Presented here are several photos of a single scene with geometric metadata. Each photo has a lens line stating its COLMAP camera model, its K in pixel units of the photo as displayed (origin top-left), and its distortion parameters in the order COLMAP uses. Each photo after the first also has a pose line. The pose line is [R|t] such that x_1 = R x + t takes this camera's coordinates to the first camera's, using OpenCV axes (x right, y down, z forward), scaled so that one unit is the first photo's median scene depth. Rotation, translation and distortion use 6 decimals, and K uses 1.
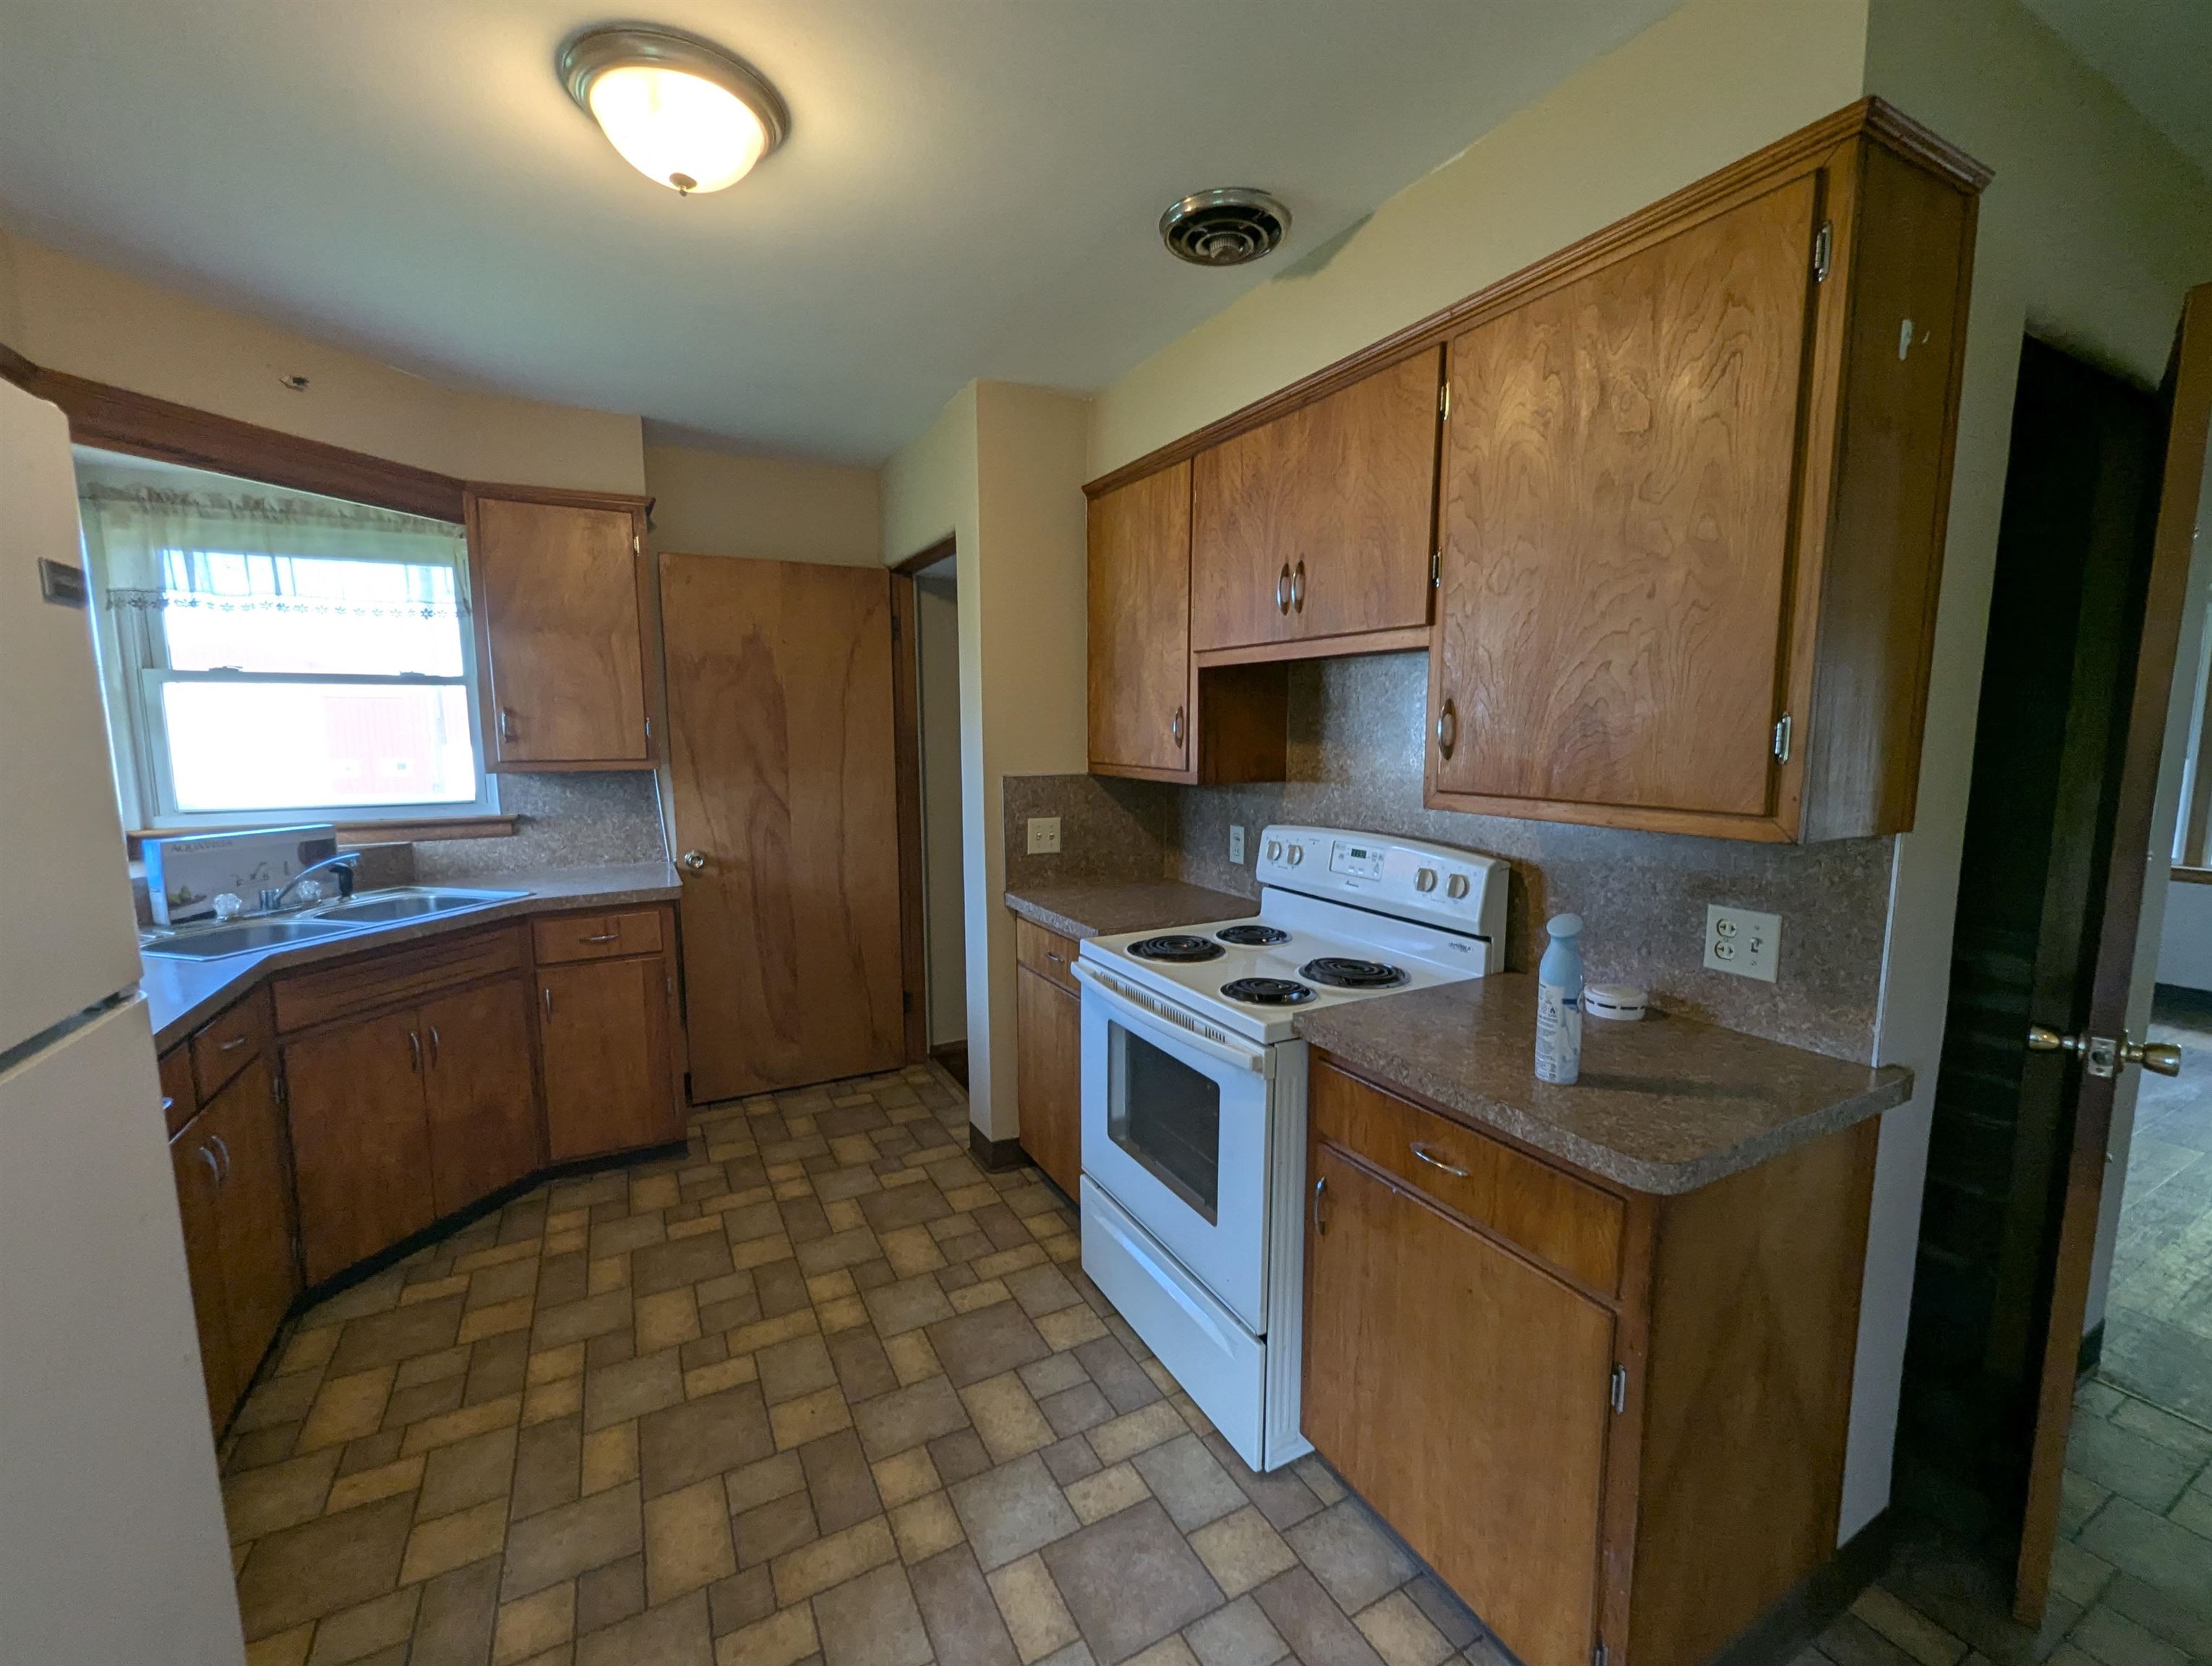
lens RADIAL K [[921.6, 0, 1103.8], [0, 921.6, 837.8], [0, 0, 1]] dist [0.007951, 0.000945]
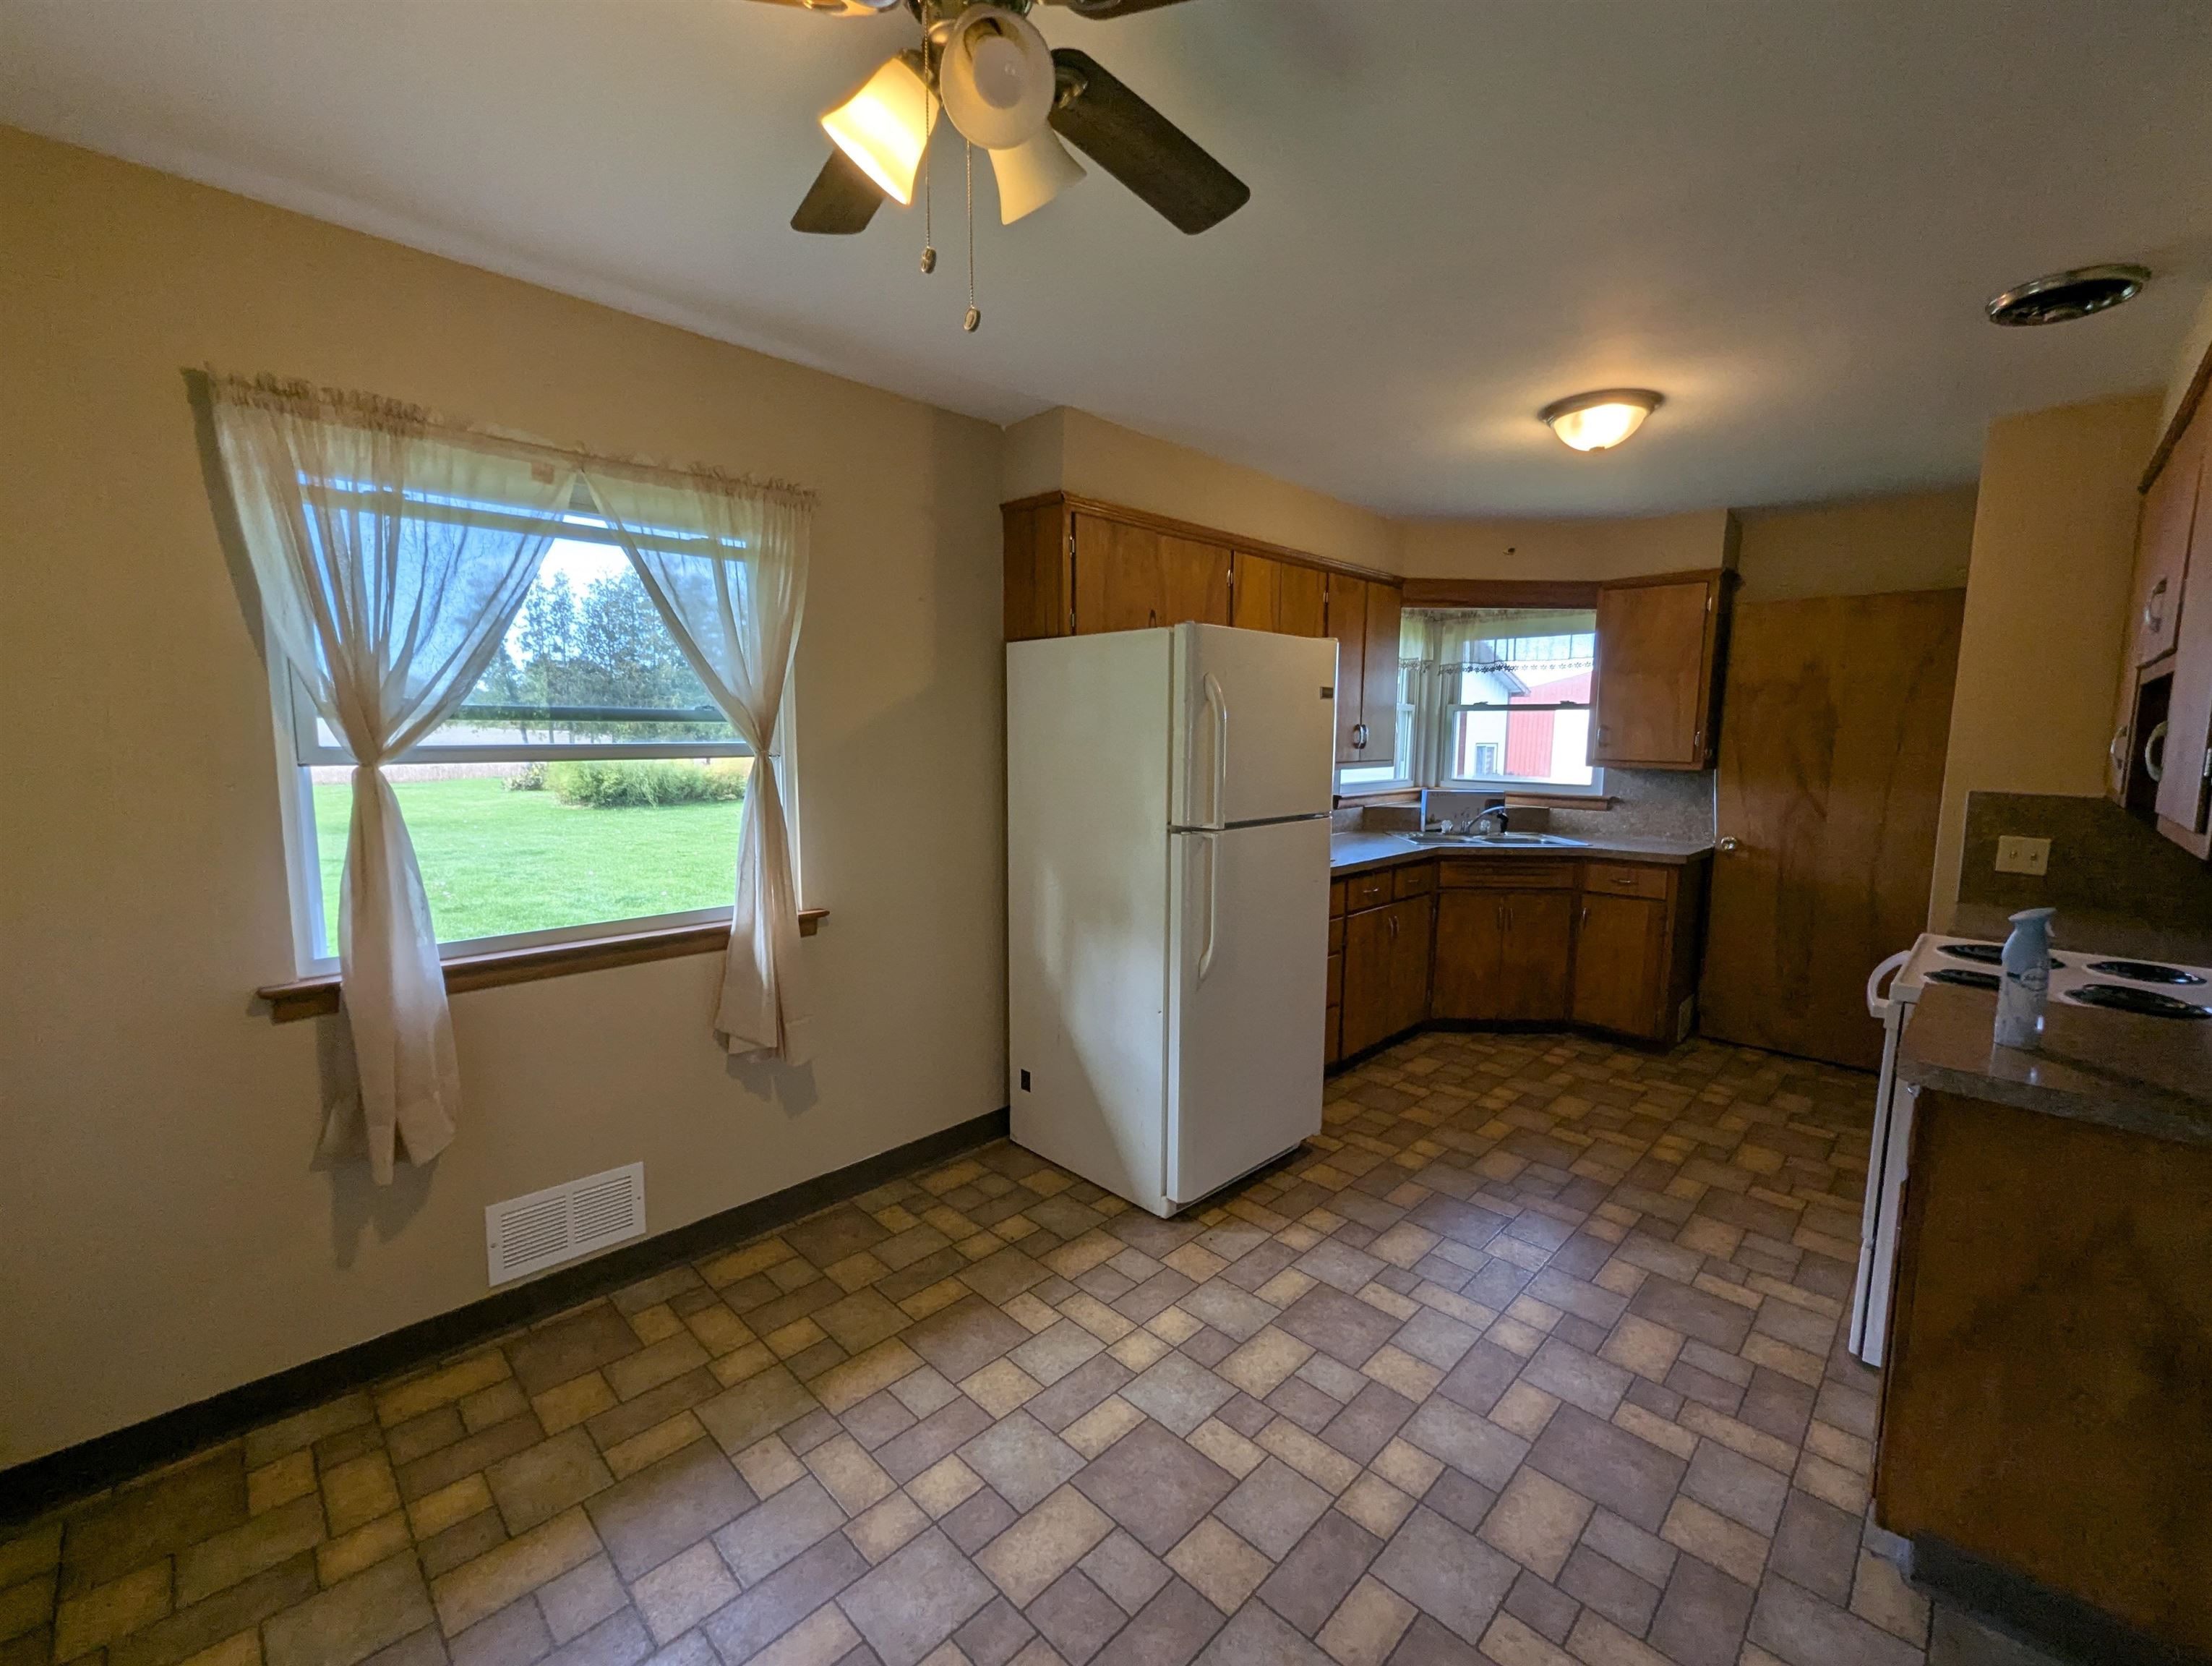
lens RADIAL K [[921.6, 0, 1100.8], [0, 921.6, 832.7], [0, 0, 1]] dist [0.007951, 0.000945]
pose [[0.291347, 0.115328, -0.949640, 0.583295], [-0.130450, 0.988223, 0.079992, 0.022639], [0.947681, 0.100576, 0.302961, -0.231959]]
